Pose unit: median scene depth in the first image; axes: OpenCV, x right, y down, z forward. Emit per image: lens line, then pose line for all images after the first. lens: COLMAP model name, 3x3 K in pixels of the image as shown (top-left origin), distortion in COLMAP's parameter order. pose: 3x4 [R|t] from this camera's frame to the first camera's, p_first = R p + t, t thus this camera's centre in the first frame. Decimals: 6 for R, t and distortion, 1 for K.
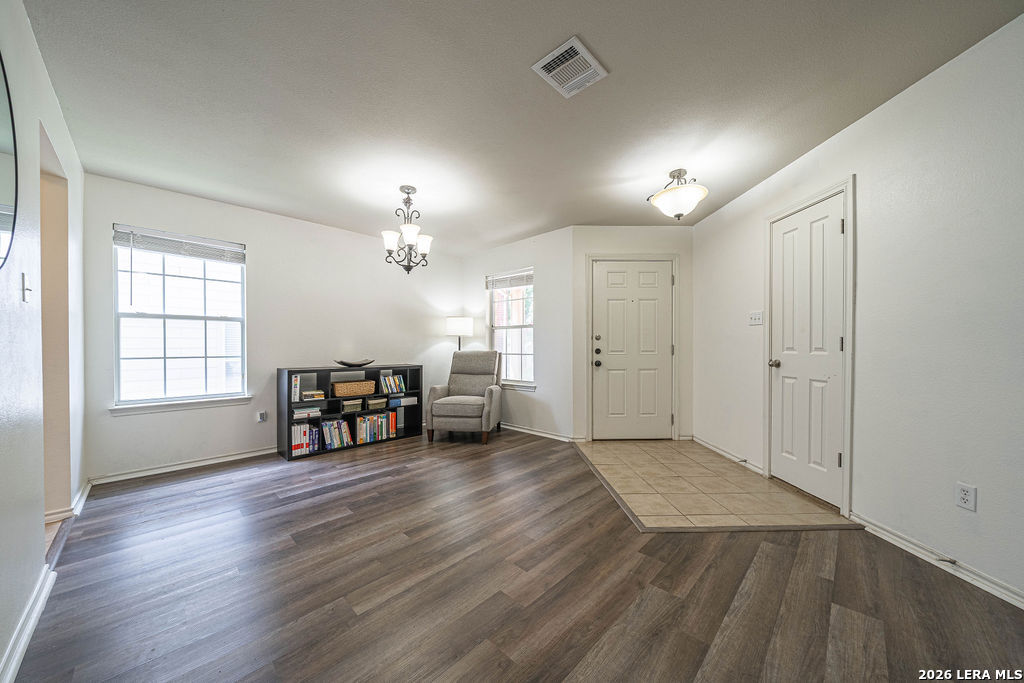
lens RADIAL K [[355.8, 0, 505.9], [0, 355.8, 349.1], [0, 0, 1]] dist [-0.003732, -0.000126]
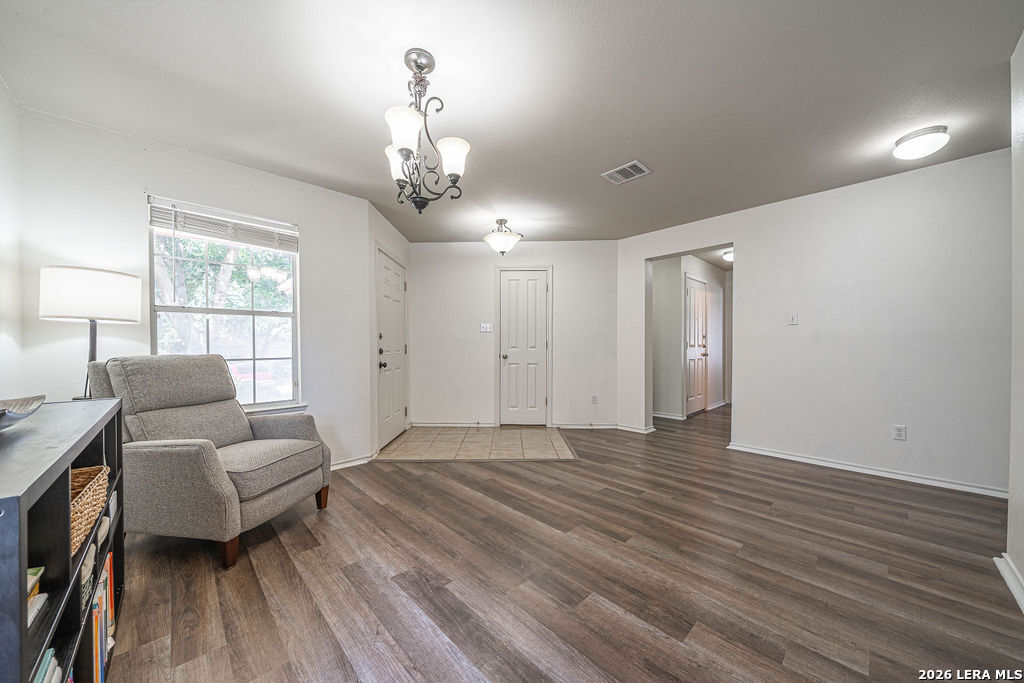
lens RADIAL K [[355.8, 0, 505.9], [0, 355.8, 349.1], [0, 0, 1]] dist [-0.003732, -0.000126]
pose [[0.035796, -0.006974, 0.999335, -0.867739], [0.009660, 0.999931, 0.006632, -0.003841], [-0.999312, 0.009416, 0.035861, 0.894061]]
